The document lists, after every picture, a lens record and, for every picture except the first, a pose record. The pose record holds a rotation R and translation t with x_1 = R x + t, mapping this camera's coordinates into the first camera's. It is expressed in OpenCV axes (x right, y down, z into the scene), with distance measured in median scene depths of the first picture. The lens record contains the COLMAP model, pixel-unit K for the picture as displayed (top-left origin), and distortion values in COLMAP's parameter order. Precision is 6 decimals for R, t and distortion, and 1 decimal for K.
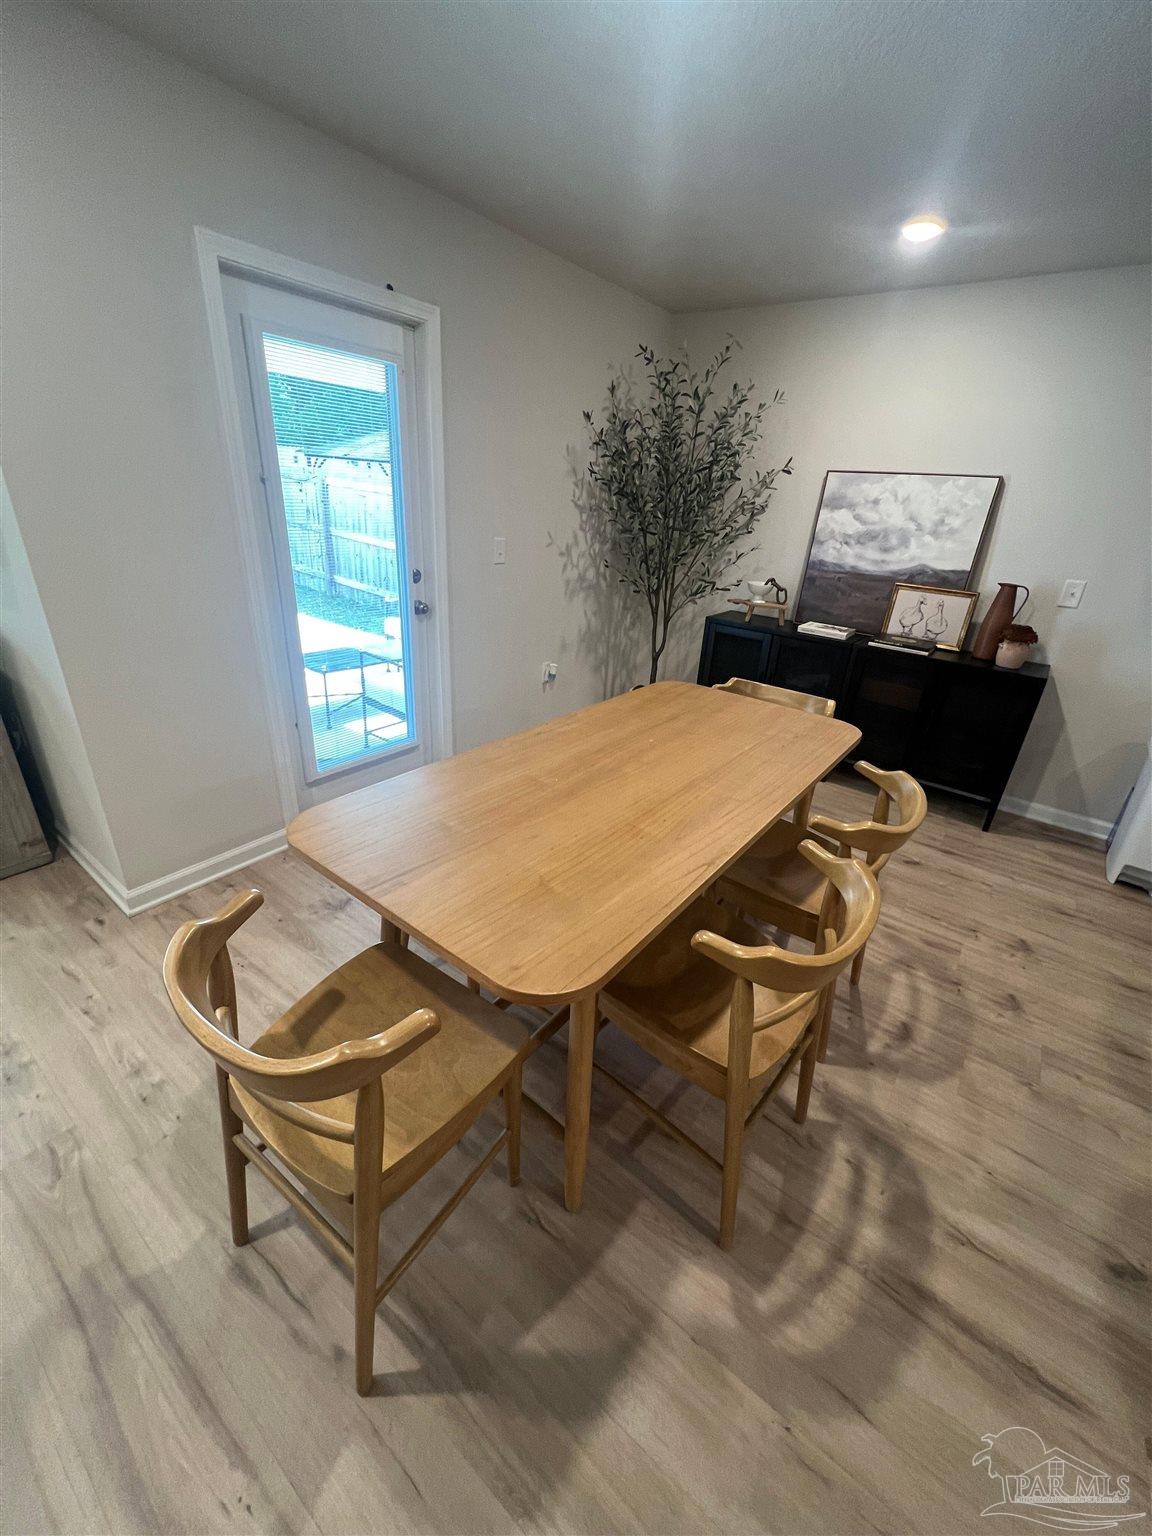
lens RADIAL K [[613.0, 0, 578.0], [0, 613.0, 767.4], [0, 0, 1]] dist [-0.001271, 0.000593]
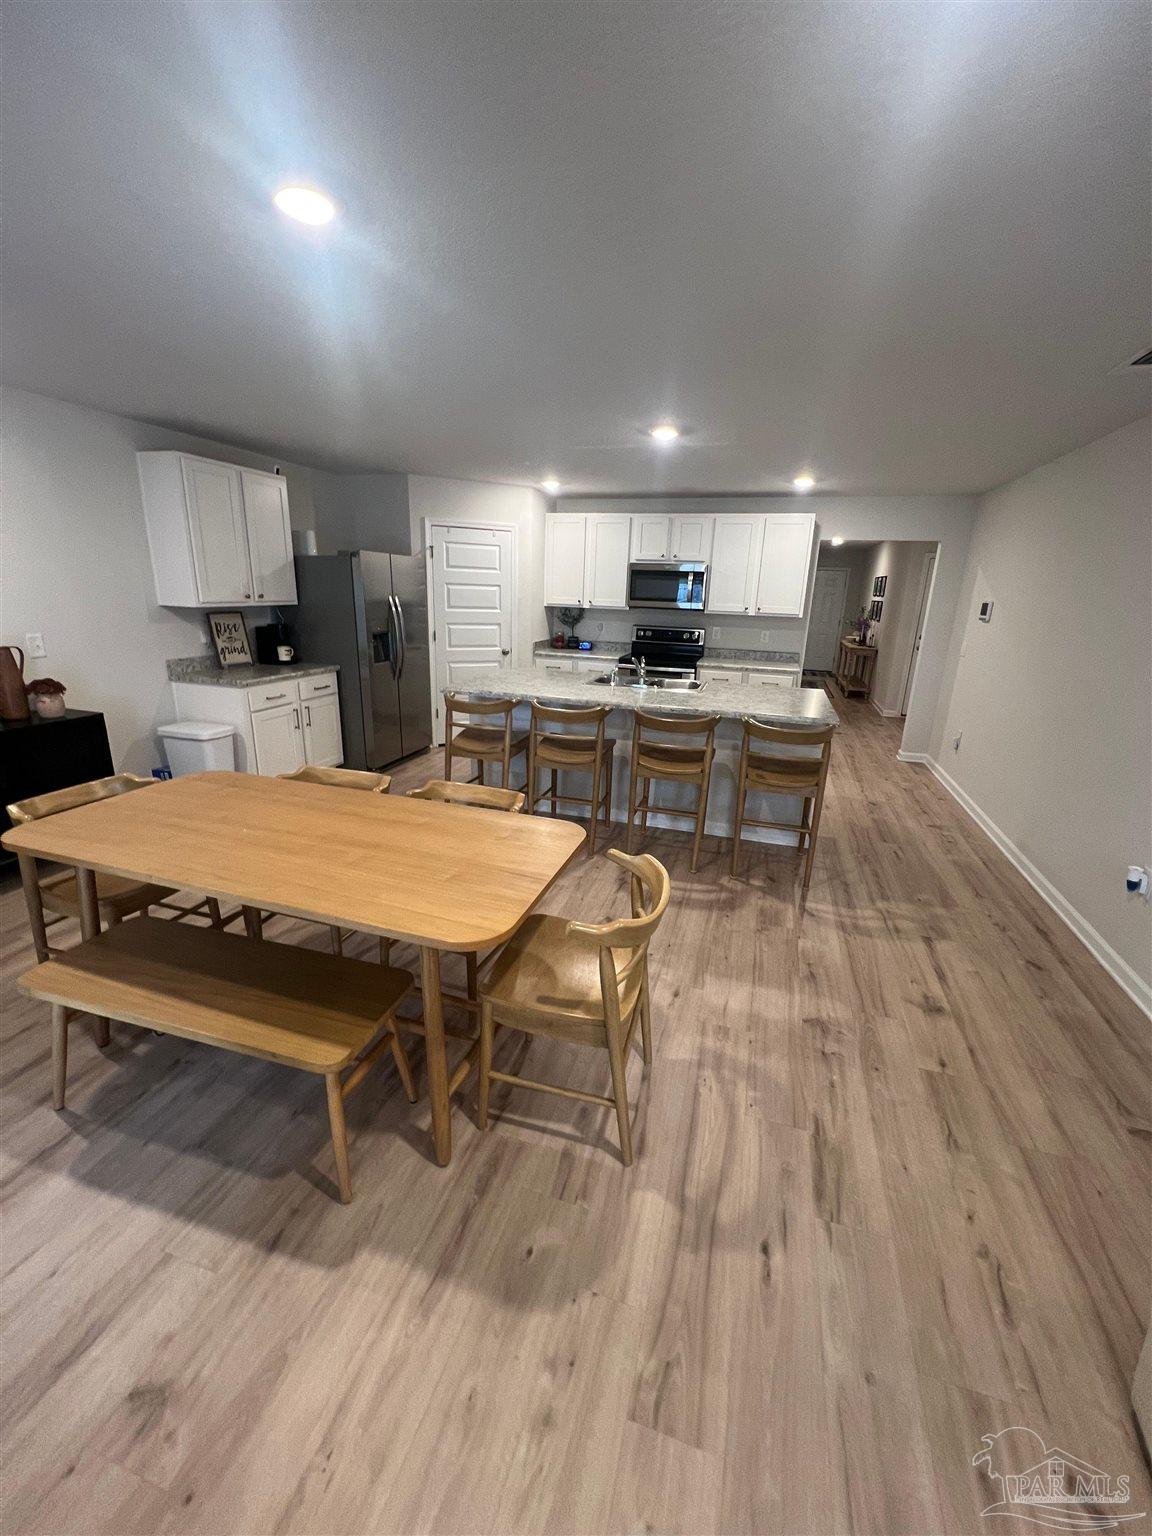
lens RADIAL K [[613.0, 0, 578.0], [0, 613.0, 767.4], [0, 0, 1]] dist [-0.001271, 0.000593]
pose [[-0.337063, -0.337089, 0.879067, -1.086363], [0.339694, 0.827269, 0.447476, -0.463658], [-0.878064, 0.449442, -0.164335, 0.710452]]
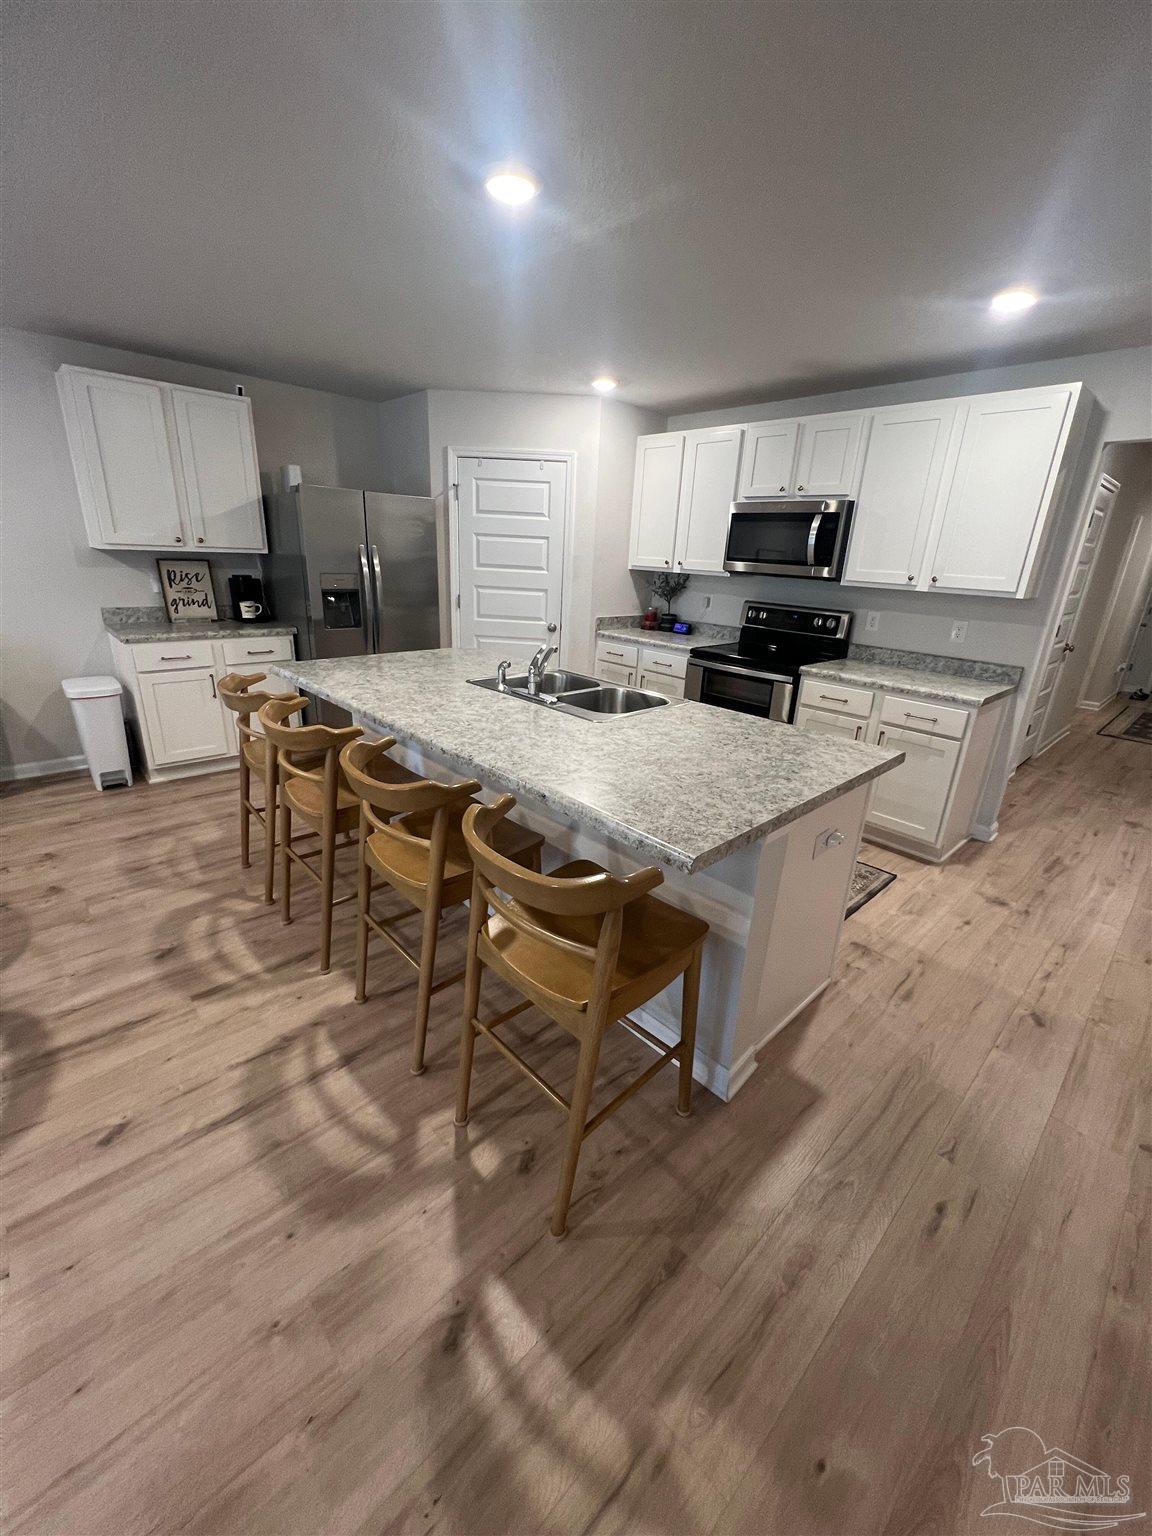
lens RADIAL K [[613.0, 0, 578.0], [0, 613.0, 767.4], [0, 0, 1]] dist [-0.001271, 0.000593]
pose [[0.174877, -0.381394, 0.907721, -0.205222], [0.375715, 0.878014, 0.296529, 0.234175], [-0.910086, 0.289188, 0.296840, -0.563202]]
